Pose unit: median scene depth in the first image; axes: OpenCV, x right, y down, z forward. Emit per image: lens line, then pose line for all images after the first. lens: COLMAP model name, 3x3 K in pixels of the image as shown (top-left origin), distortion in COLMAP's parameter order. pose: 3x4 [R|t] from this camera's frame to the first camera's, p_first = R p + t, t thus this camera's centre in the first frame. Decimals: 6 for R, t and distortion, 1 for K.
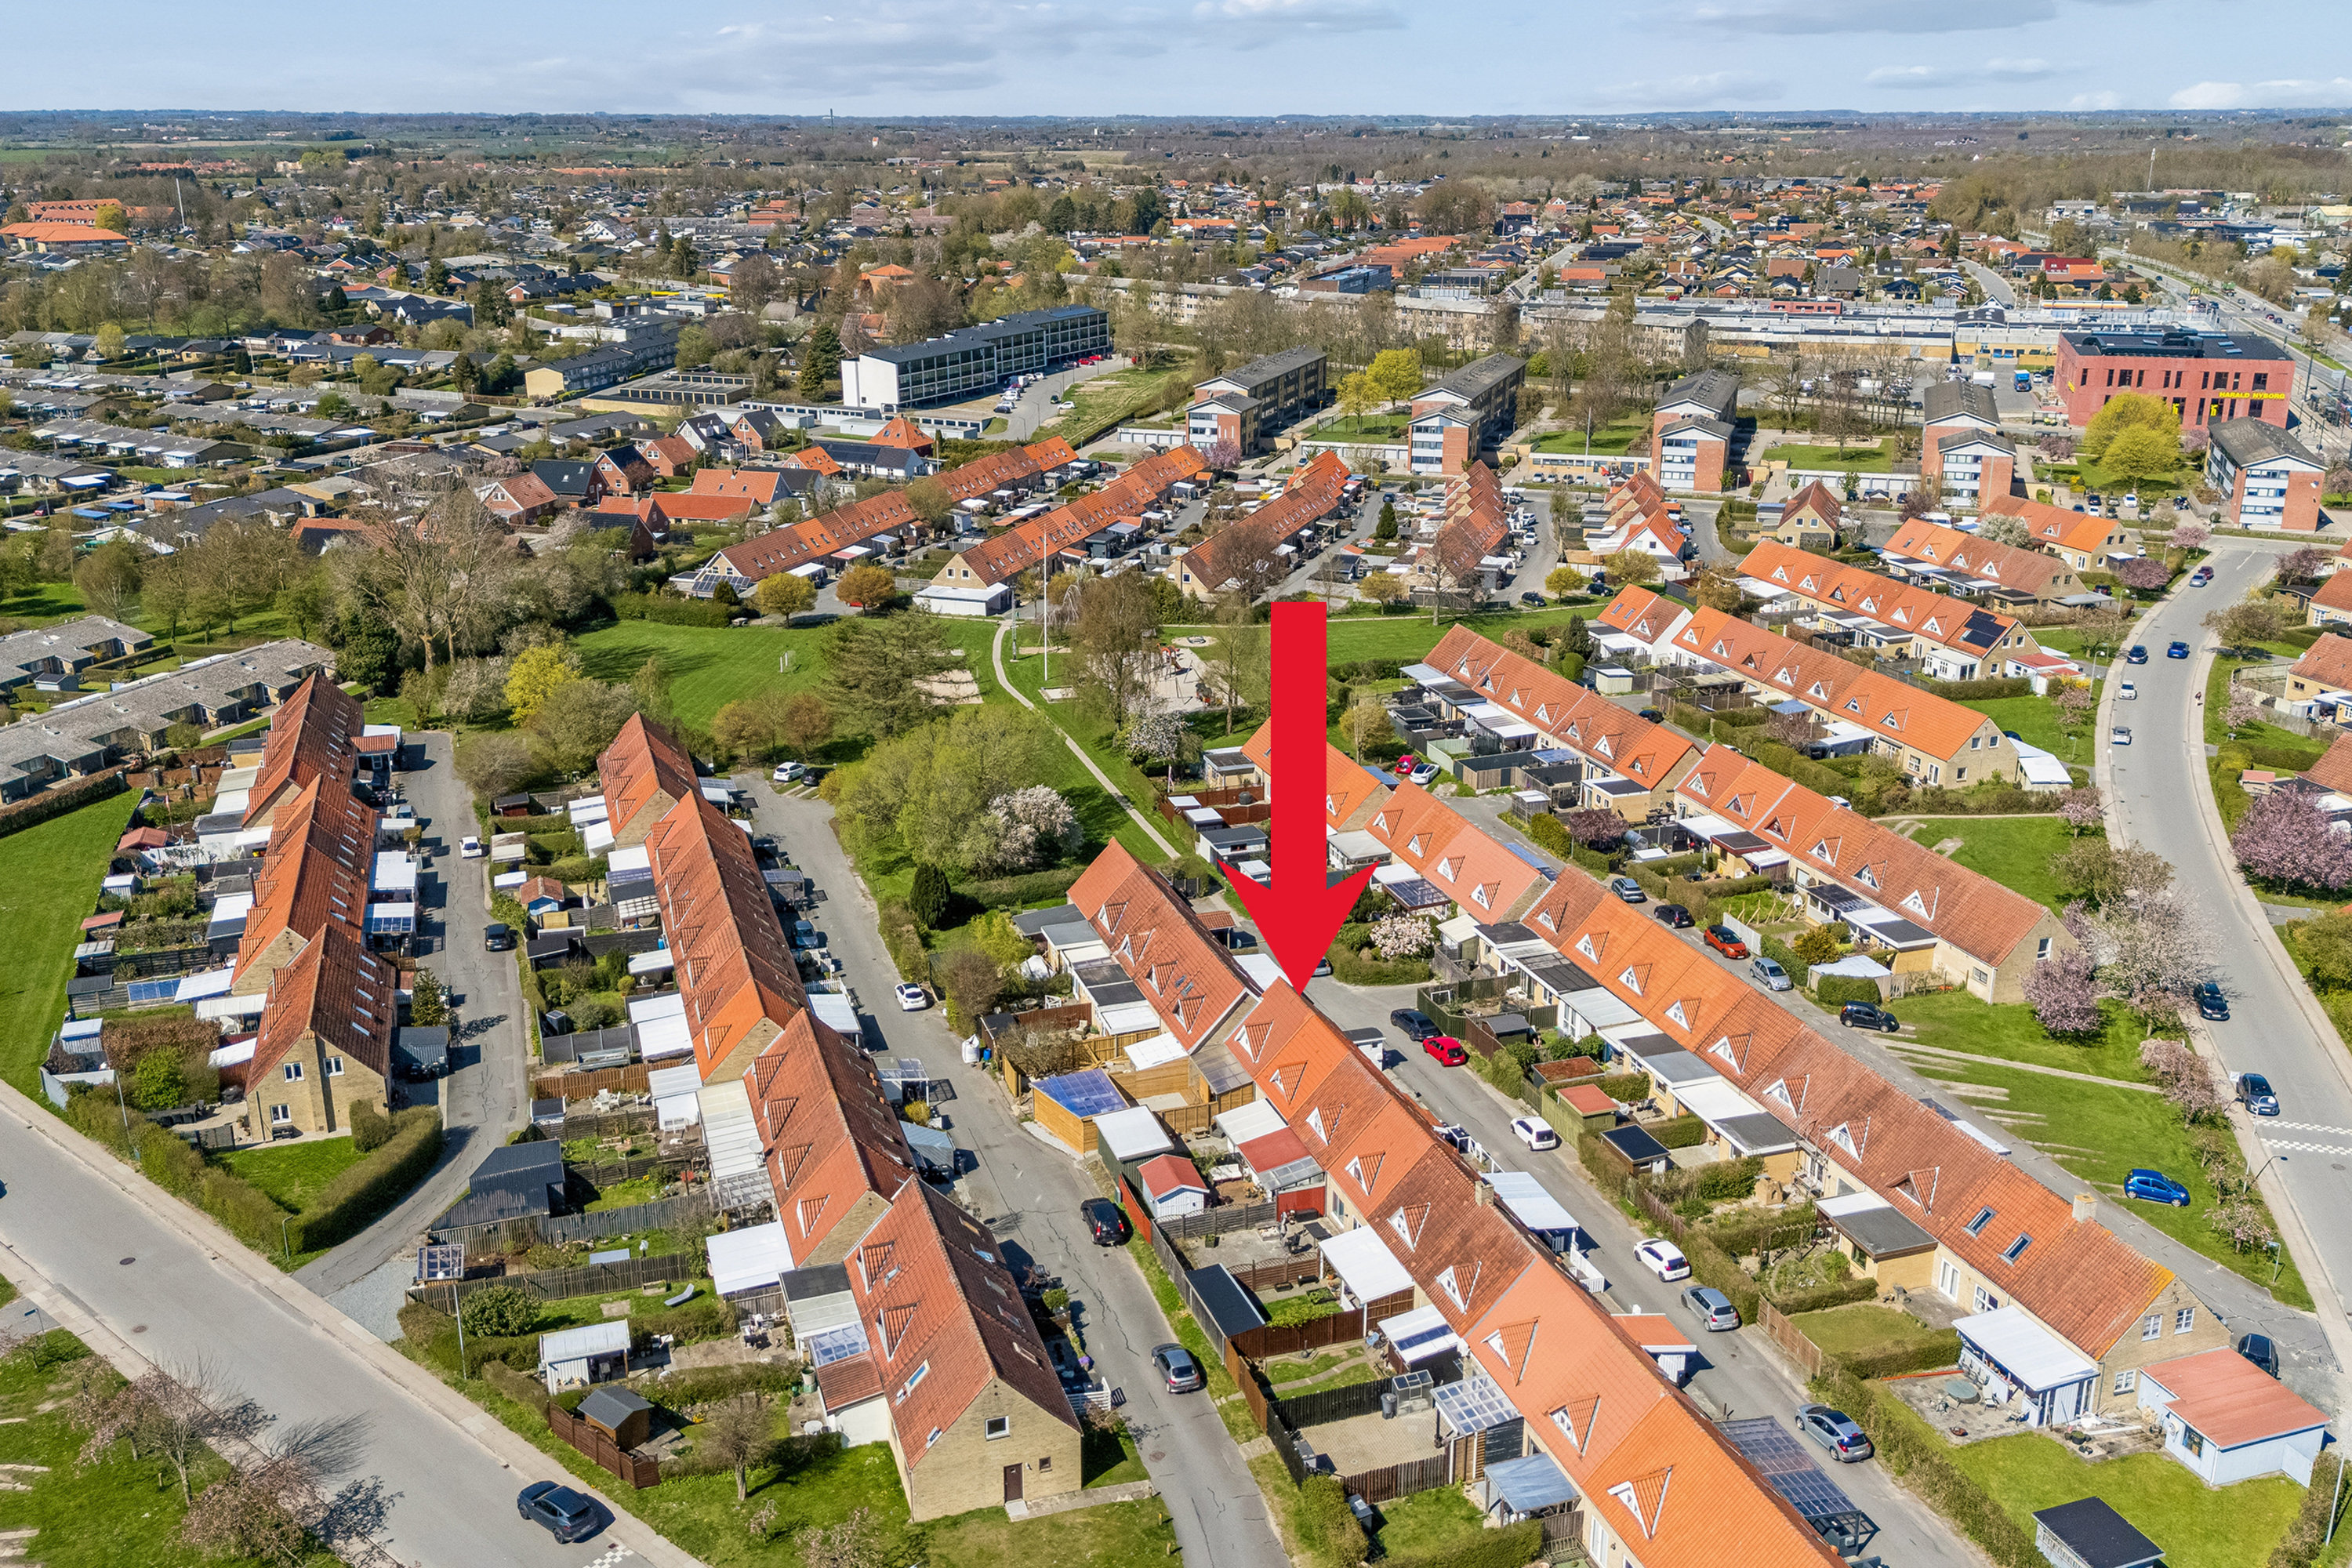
lens RADIAL K [[1982.2, 0, 1177.1], [0, 1982.2, 783.3], [0, 0, 1]] dist [0.046479, -0.001871]
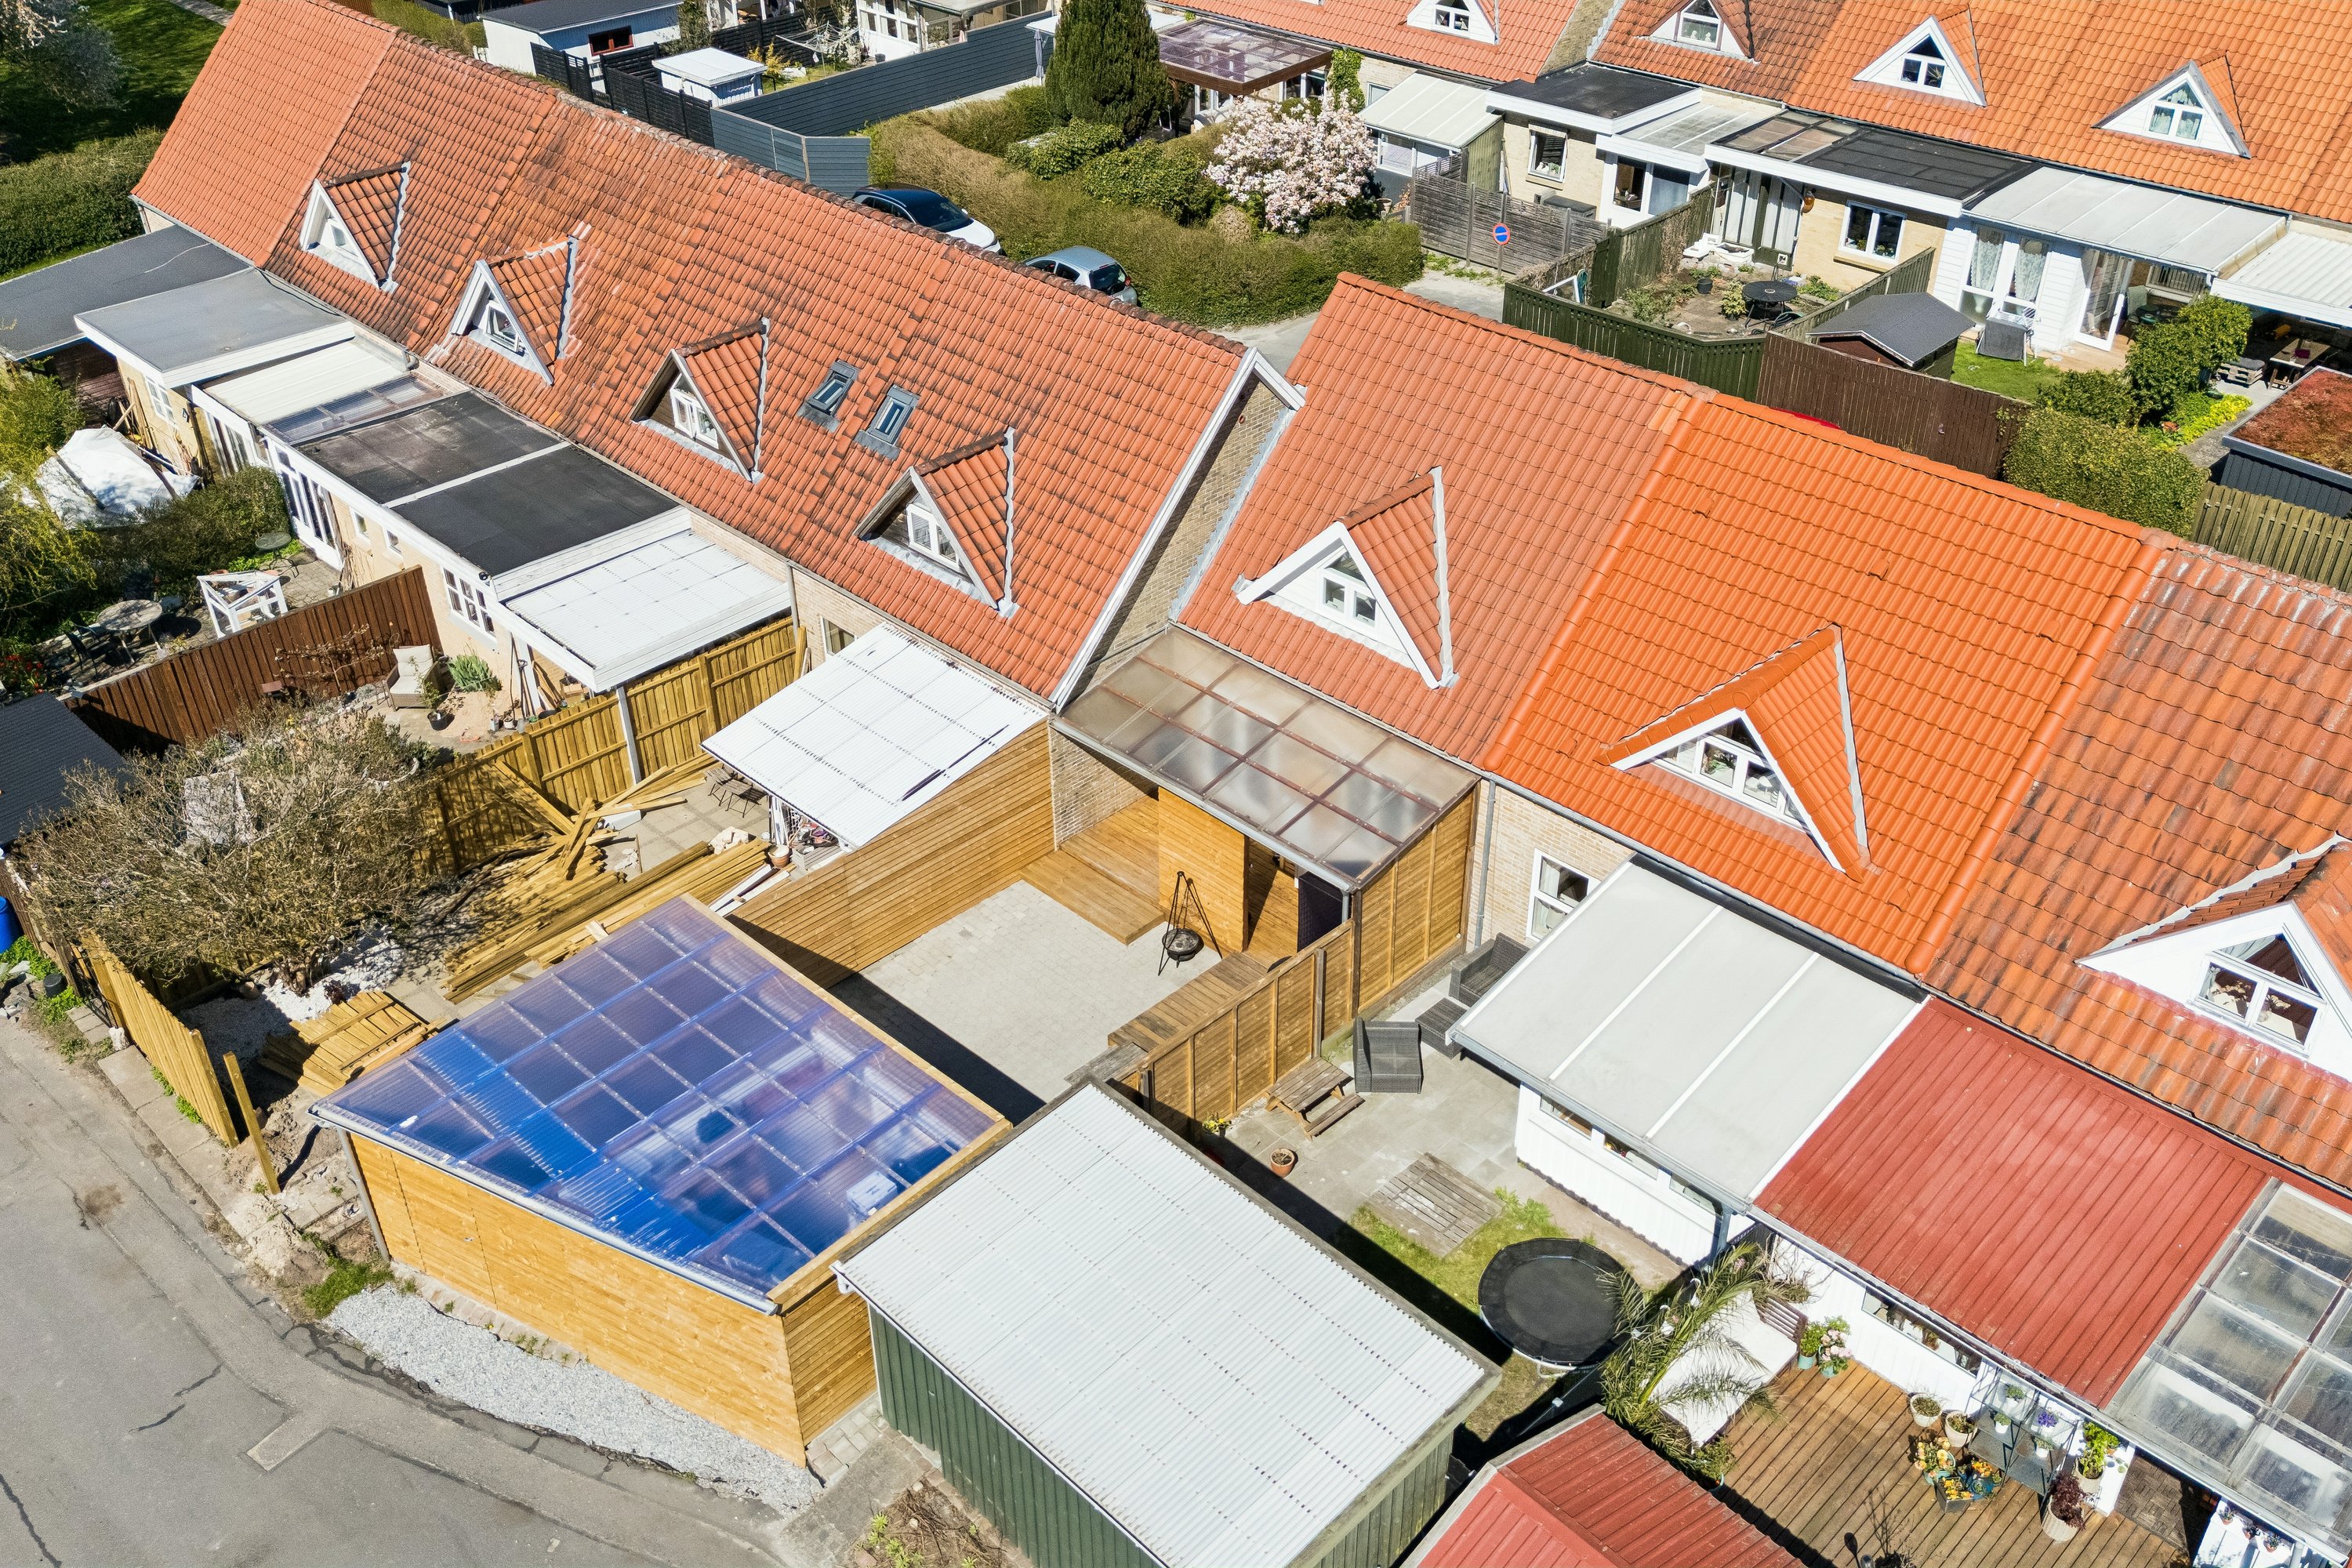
lens RADIAL K [[1982.2, 0, 1180.1], [0, 1982.2, 782.1], [0, 0, 1]] dist [0.046479, -0.001871]
pose [[0.887695, -0.261260, 0.379133, -0.059963], [0.143649, 0.939474, 0.311053, 0.073516], [-0.437451, -0.221659, 0.871495, 0.746728]]
